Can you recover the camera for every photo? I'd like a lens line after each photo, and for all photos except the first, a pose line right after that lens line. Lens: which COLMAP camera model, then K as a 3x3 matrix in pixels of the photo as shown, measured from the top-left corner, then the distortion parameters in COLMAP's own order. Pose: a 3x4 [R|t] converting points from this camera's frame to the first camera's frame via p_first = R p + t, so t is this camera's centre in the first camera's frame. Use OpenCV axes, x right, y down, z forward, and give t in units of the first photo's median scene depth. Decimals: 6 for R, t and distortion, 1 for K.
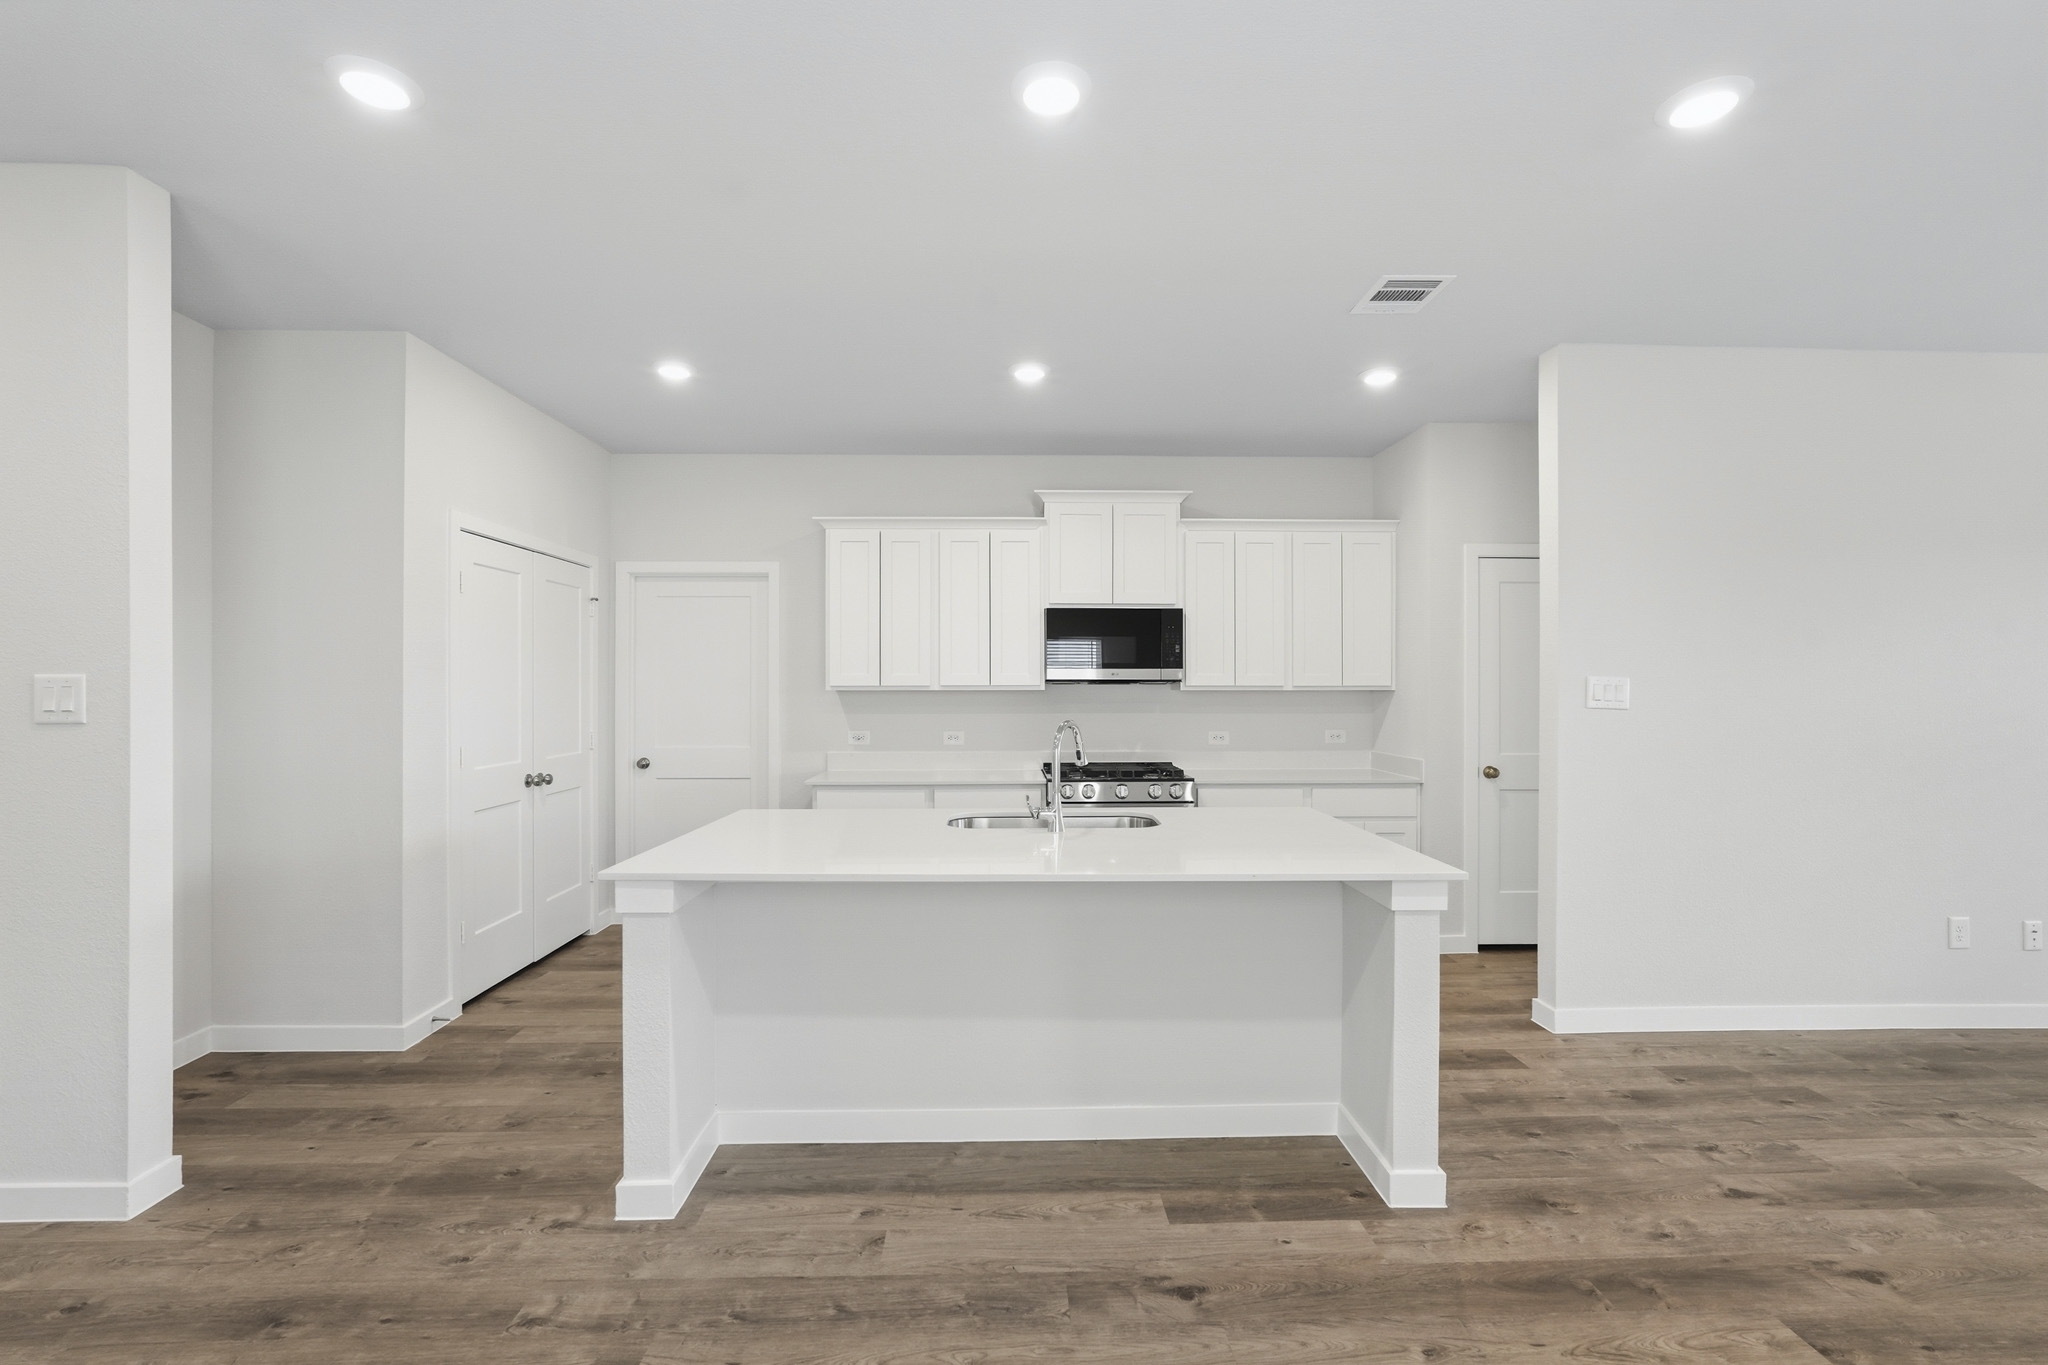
lens RADIAL K [[897.3, 0, 1024.0], [0, 897.3, 682.5], [0, 0, 1]] dist [-0.020774, 0.009782]
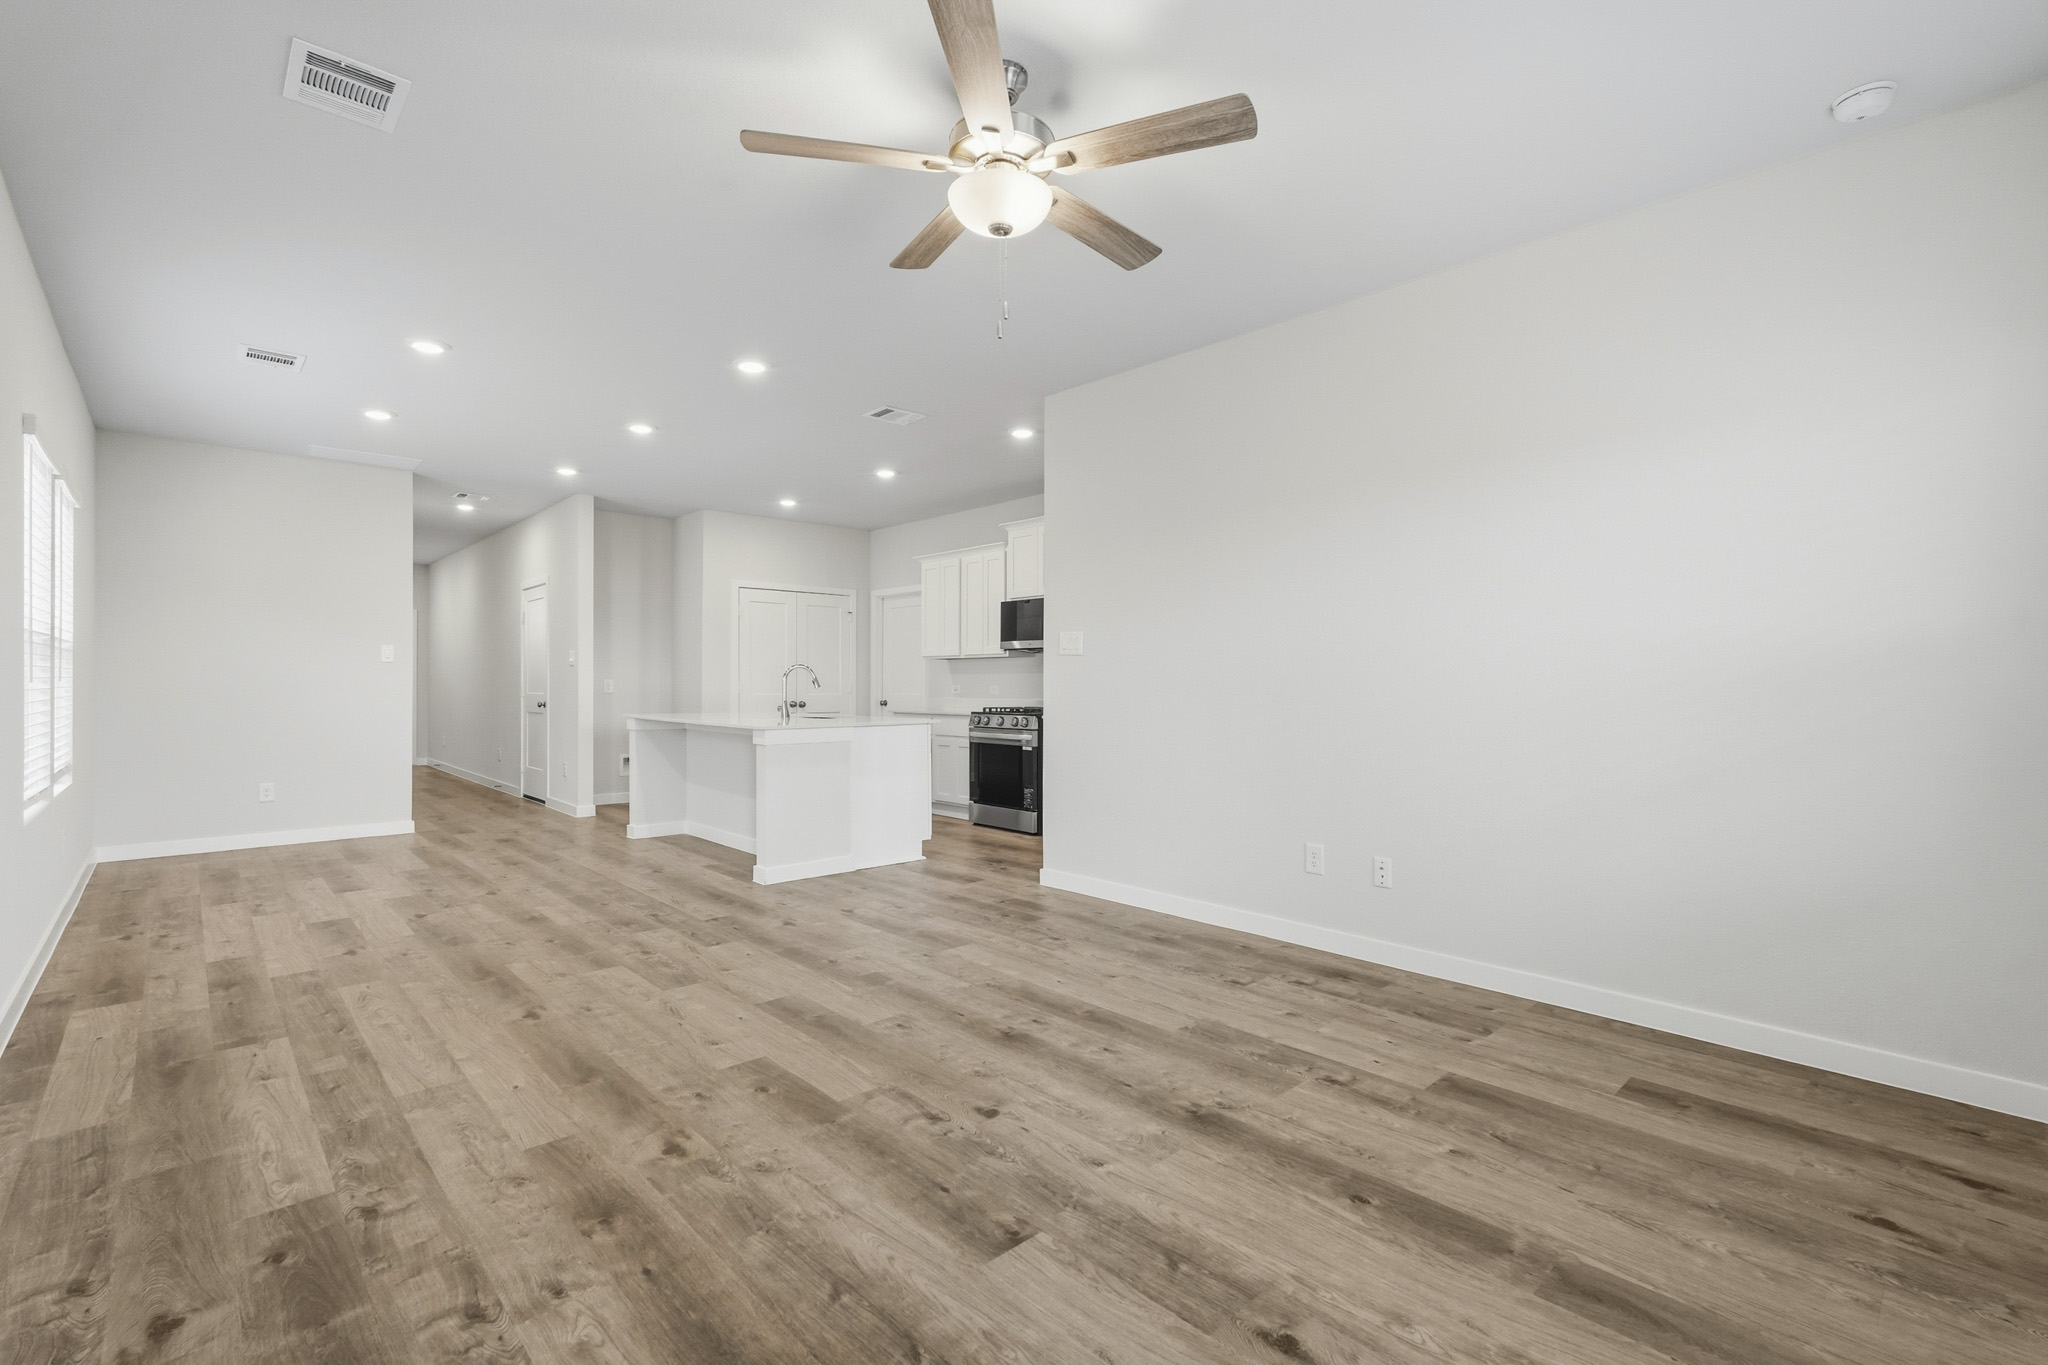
lens RADIAL K [[906.1, 0, 1022.9], [0, 906.1, 679.6], [0, 0, 1]] dist [-0.022837, 0.009318]
pose [[0.663955, -0.001677, -0.747771, 2.155311], [0.003583, 0.999993, 0.000939, 0.084088], [0.747764, -0.003302, 0.663956, 0.023418]]
